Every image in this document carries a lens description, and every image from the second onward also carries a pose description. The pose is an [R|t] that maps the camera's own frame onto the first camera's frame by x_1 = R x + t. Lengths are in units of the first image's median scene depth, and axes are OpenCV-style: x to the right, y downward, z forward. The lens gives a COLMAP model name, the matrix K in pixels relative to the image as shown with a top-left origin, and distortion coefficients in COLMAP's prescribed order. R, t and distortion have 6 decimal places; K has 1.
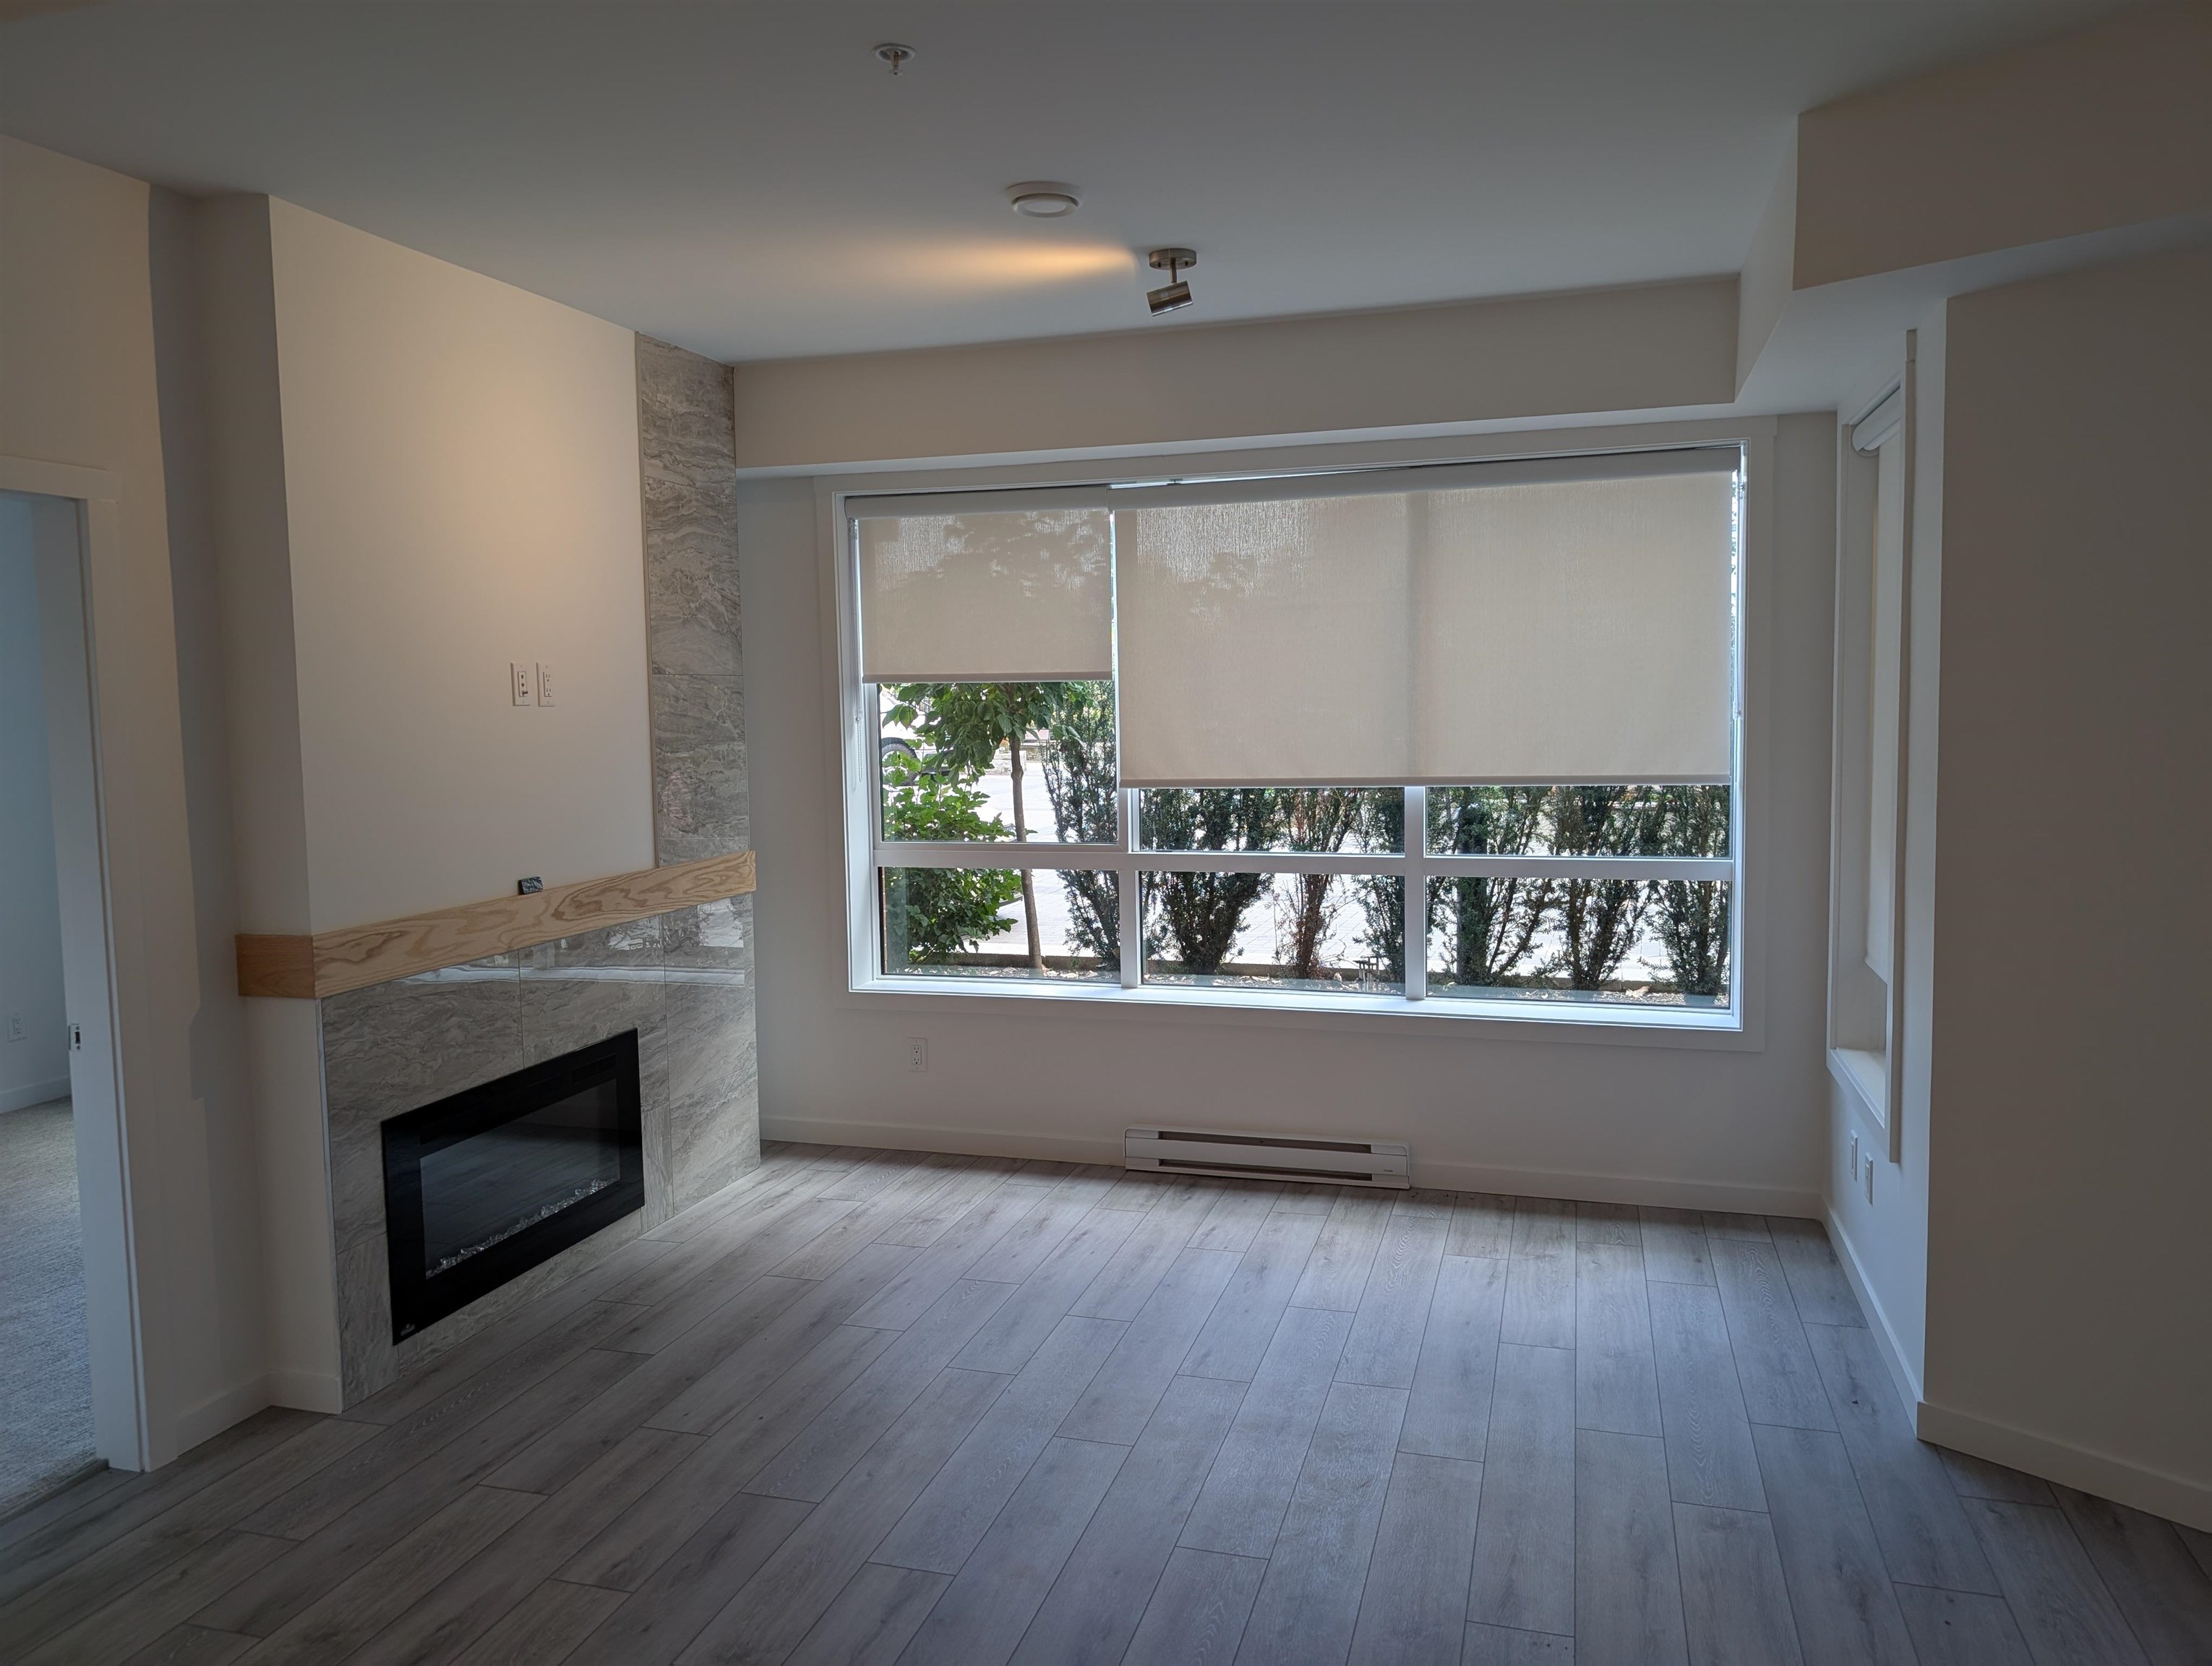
lens RADIAL K [[1585.8, 0, 1103.8], [0, 1585.8, 836.0], [0, 0, 1]] dist [0.036329, -0.033066]
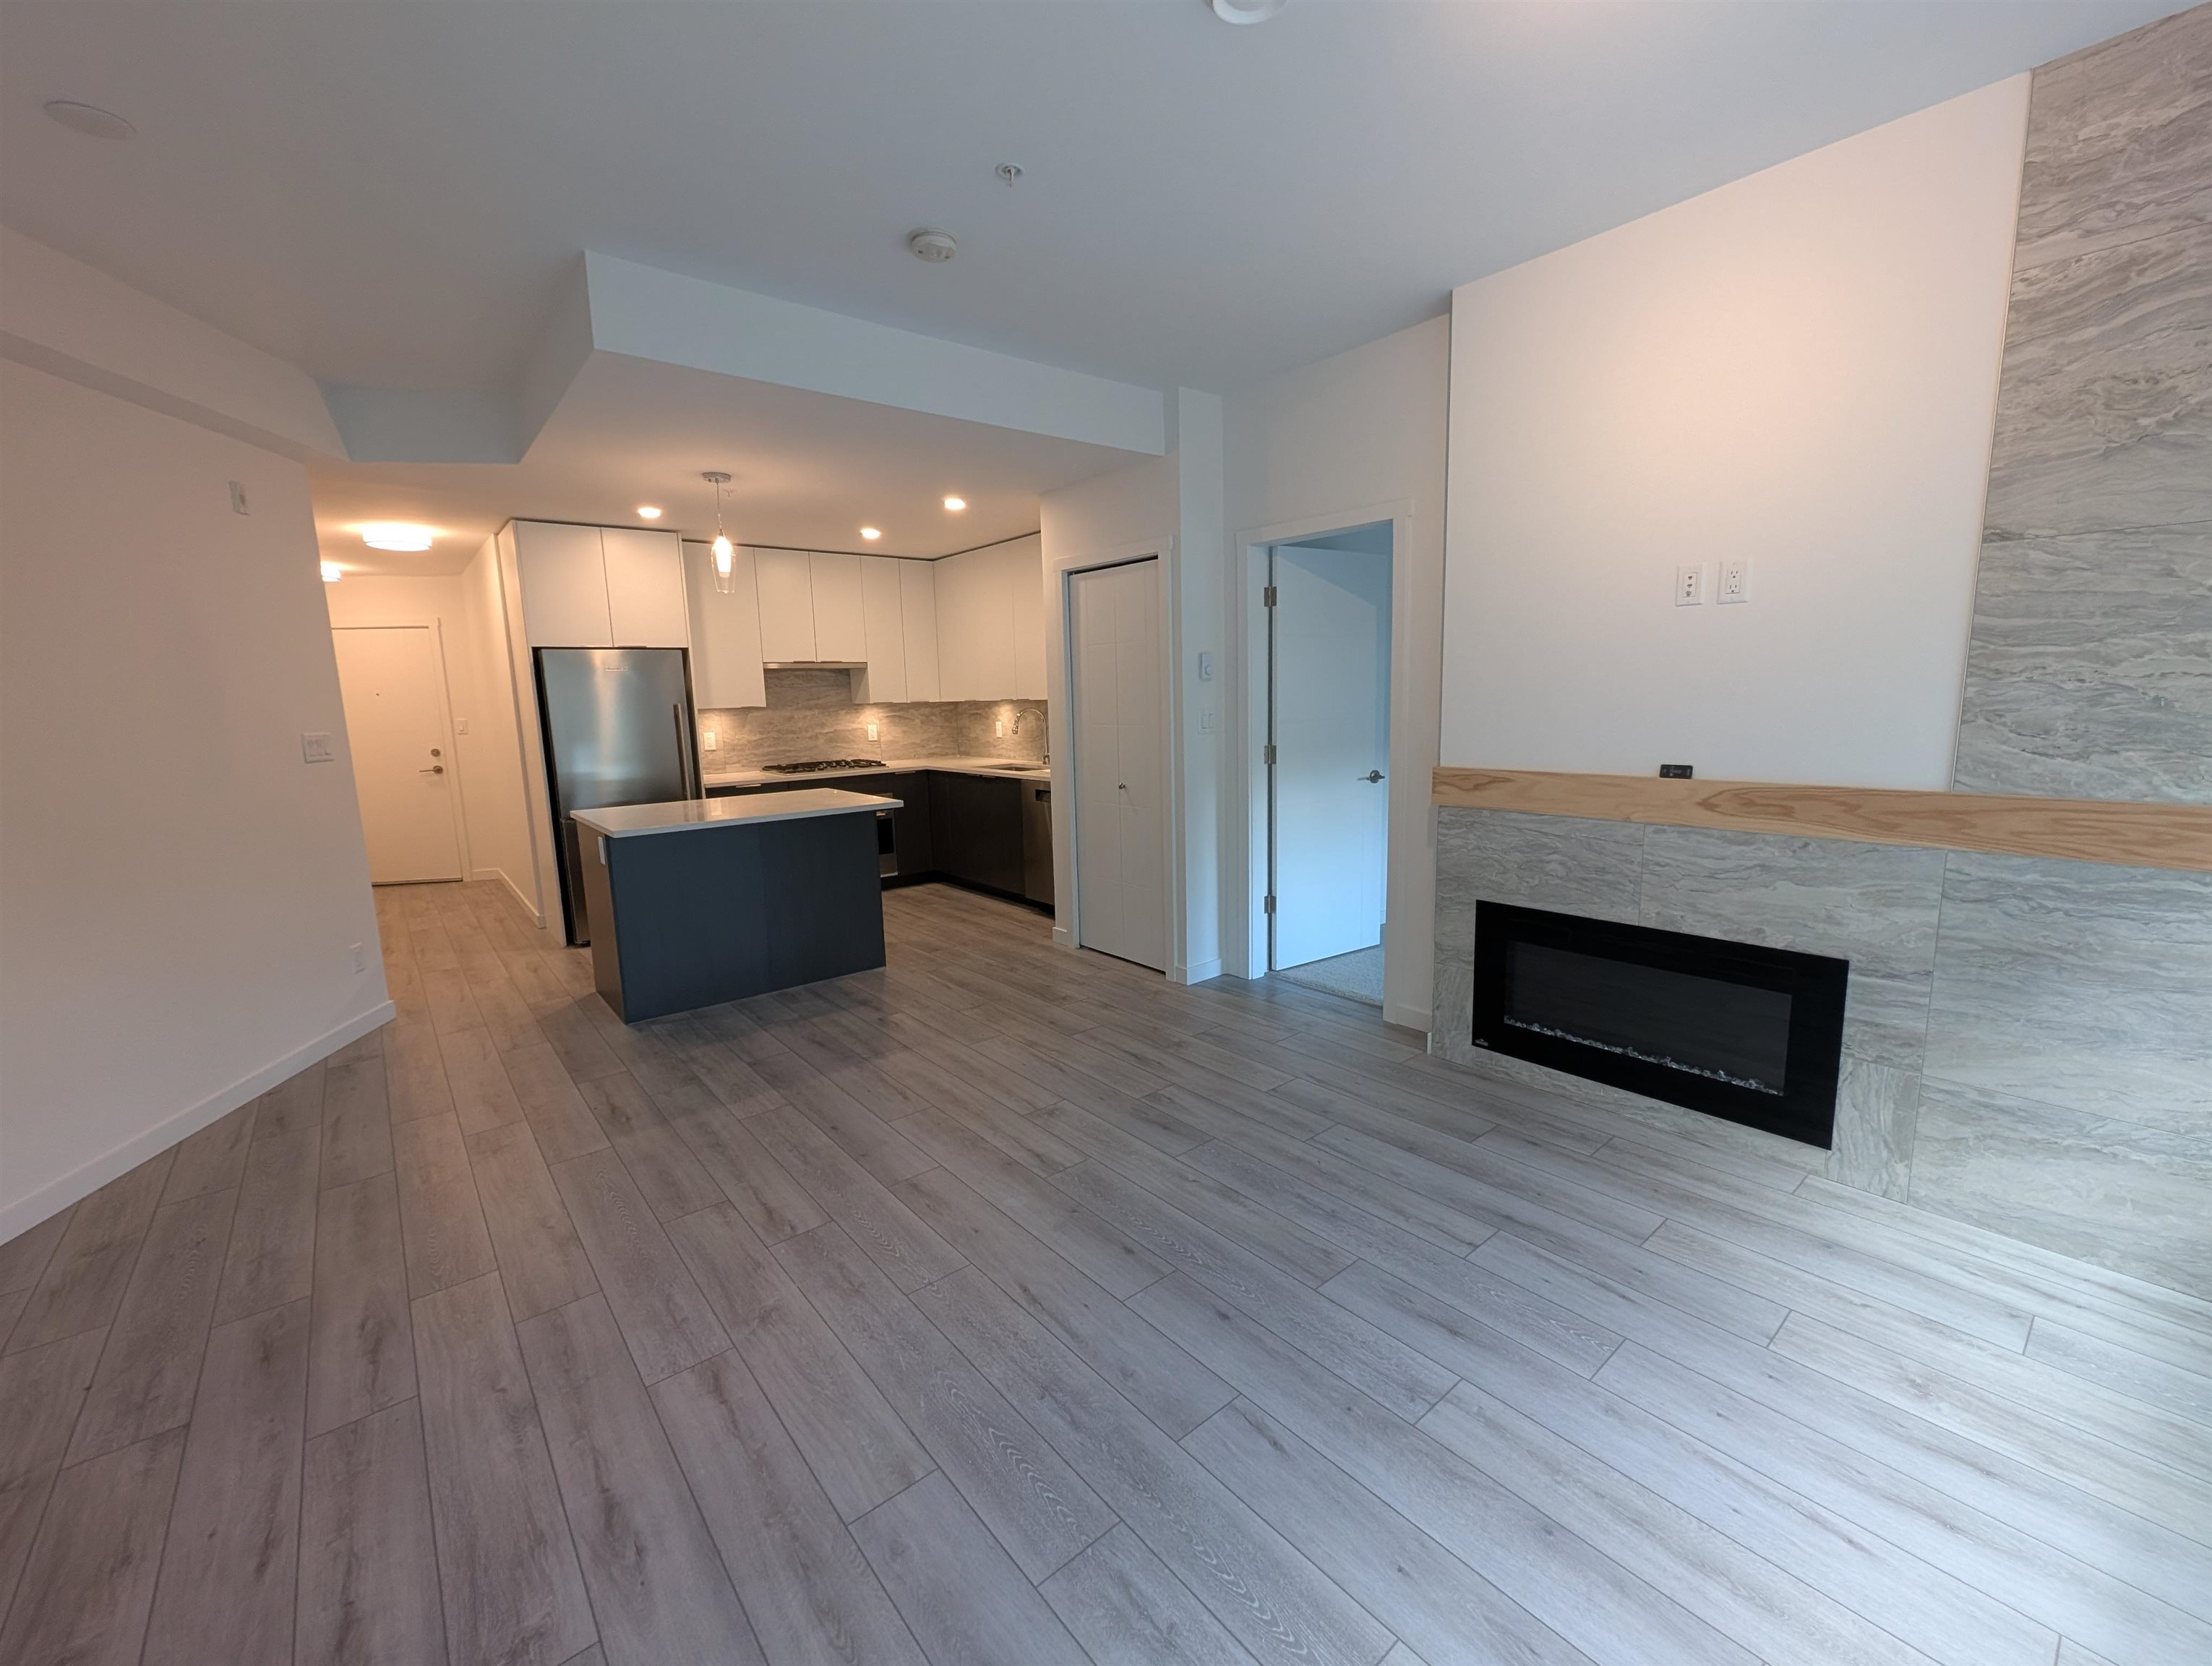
lens RADIAL K [[914.0, 0, 1112.8], [0, 914.0, 833.9], [0, 0, 1]] dist [0.007169, -0.003491]
pose [[-0.550684, 0.160542, -0.819129, 0.343562], [-0.038879, 0.975332, 0.217294, -0.044518], [0.833808, 0.151508, -0.530858, 0.912366]]
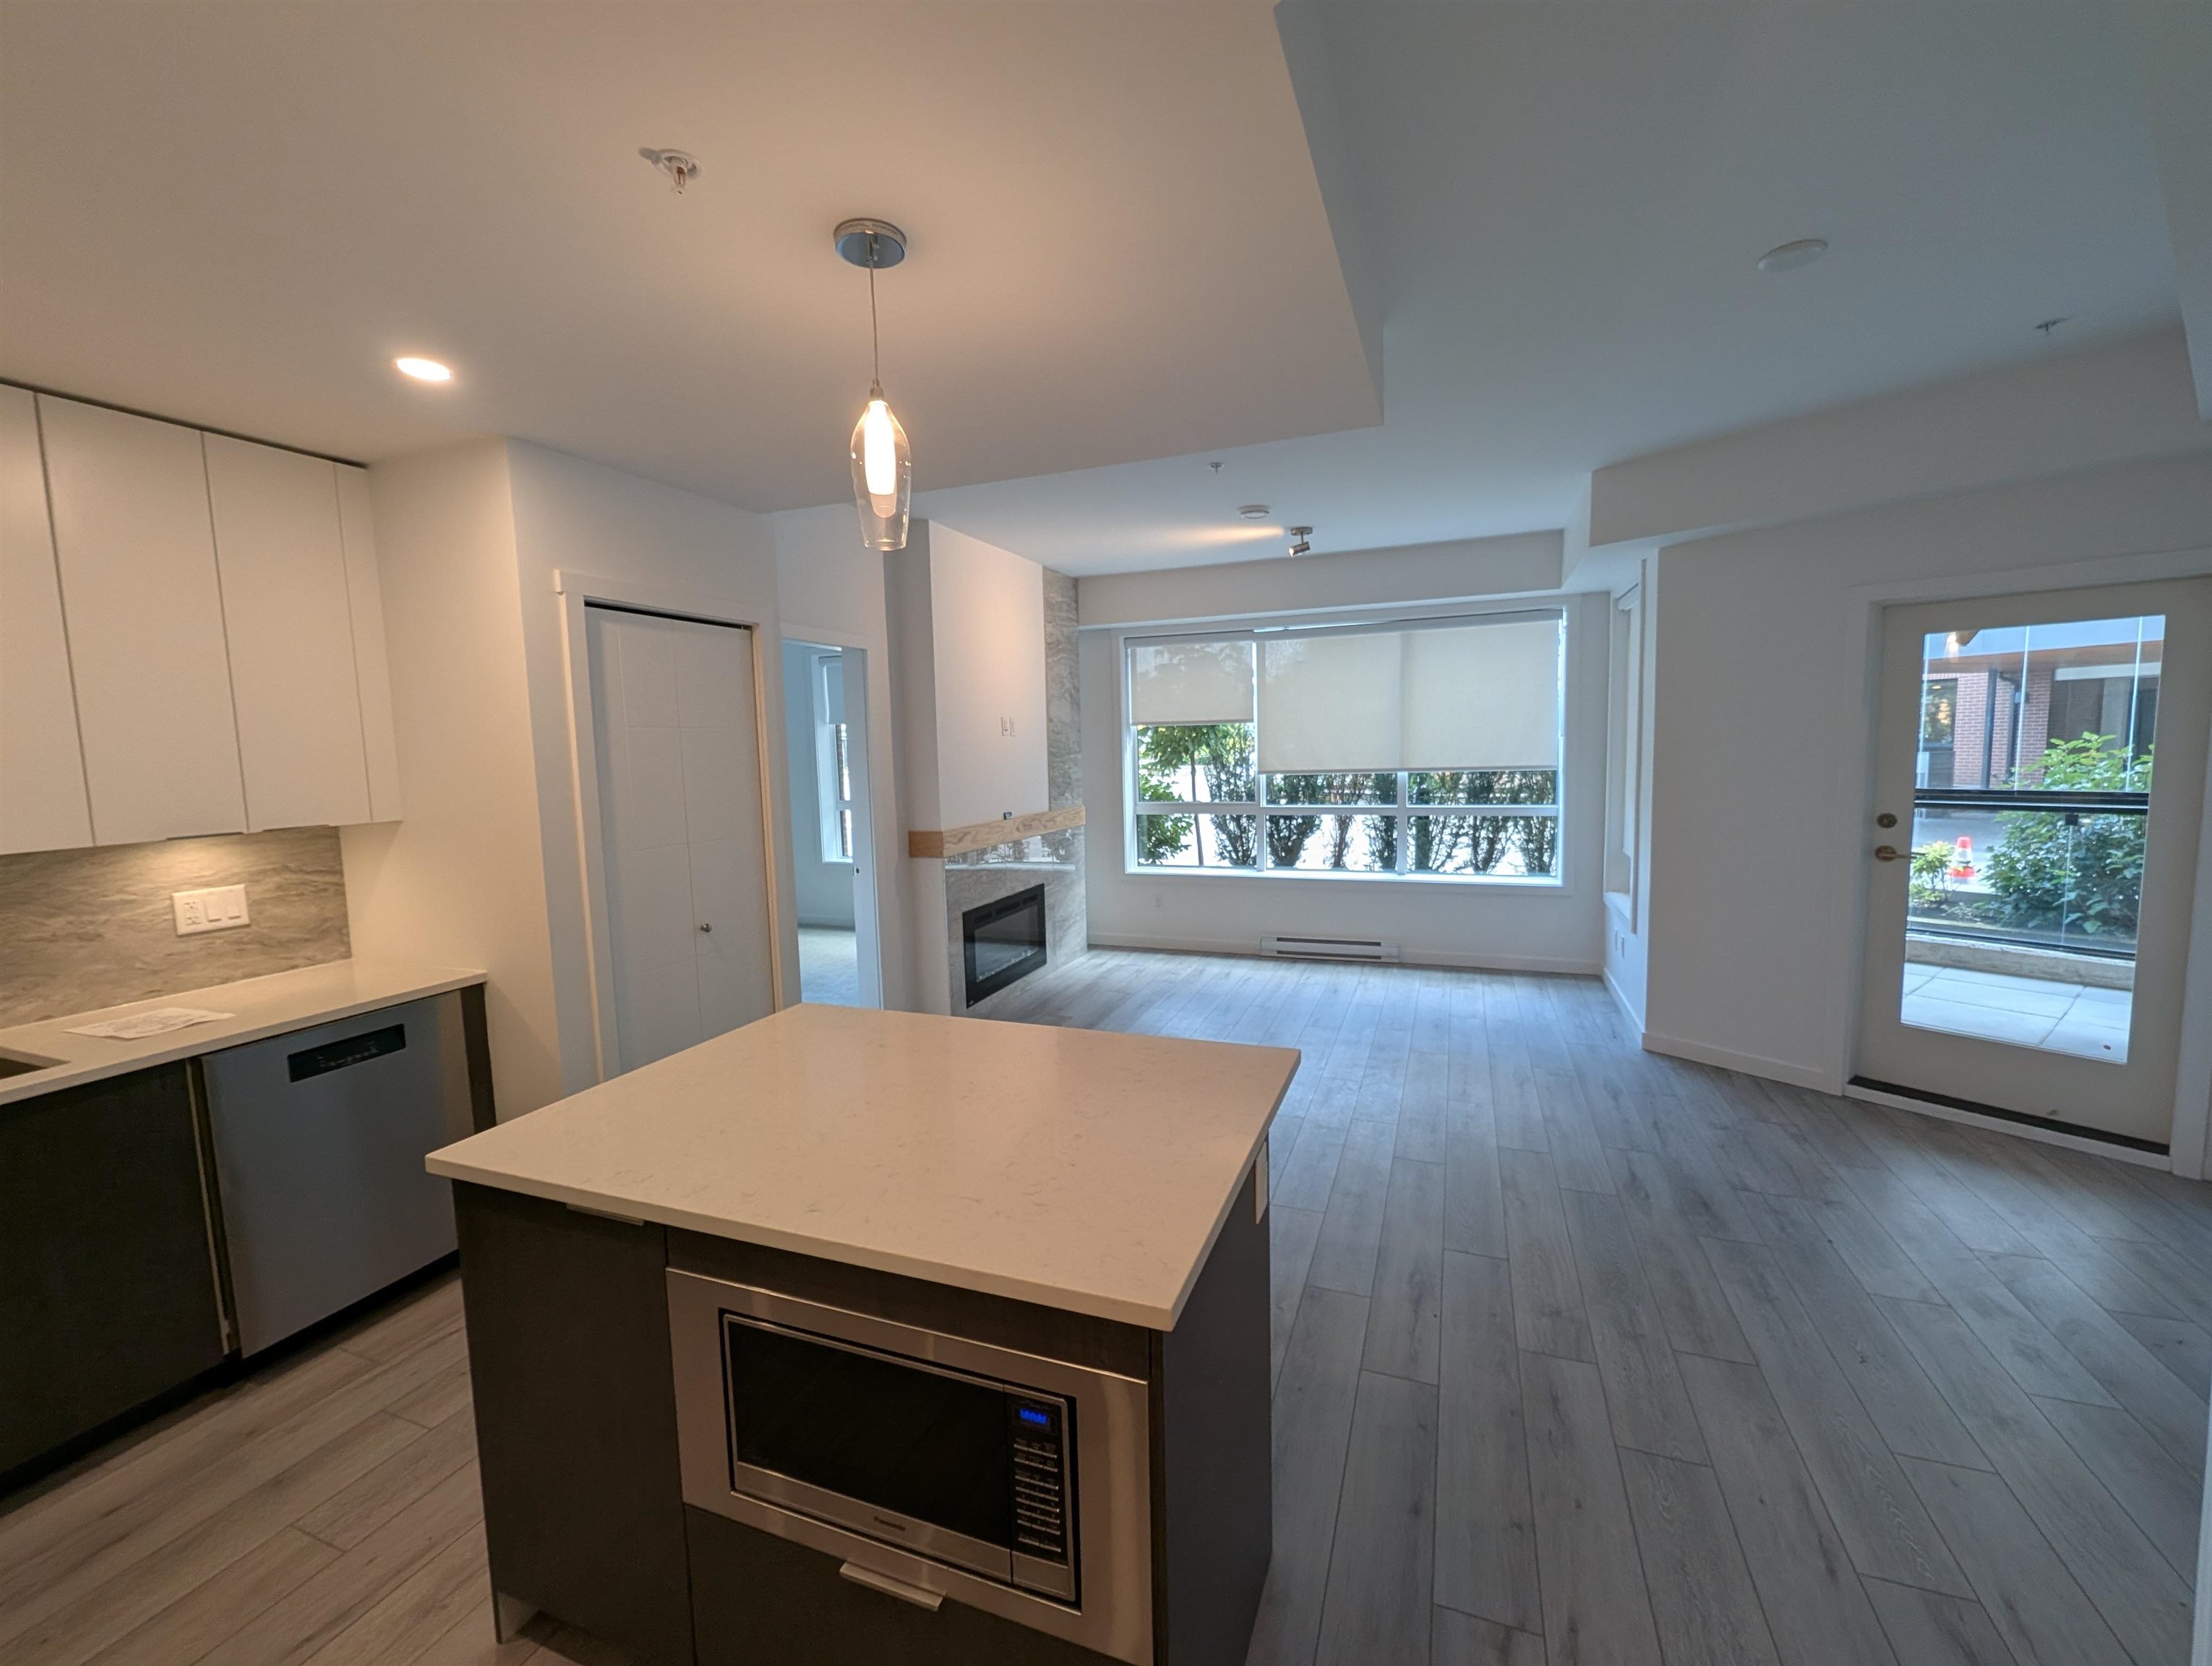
lens RADIAL K [[914.0, 0, 1110.1], [0, 914.0, 838.5], [0, 0, 1]] dist [0.007169, -0.003491]
pose [[0.997385, -0.001077, -0.072268, -0.109823], [0.002273, 0.999862, 0.016470, 0.038387], [0.072240, -0.016591, 0.997249, -0.251940]]
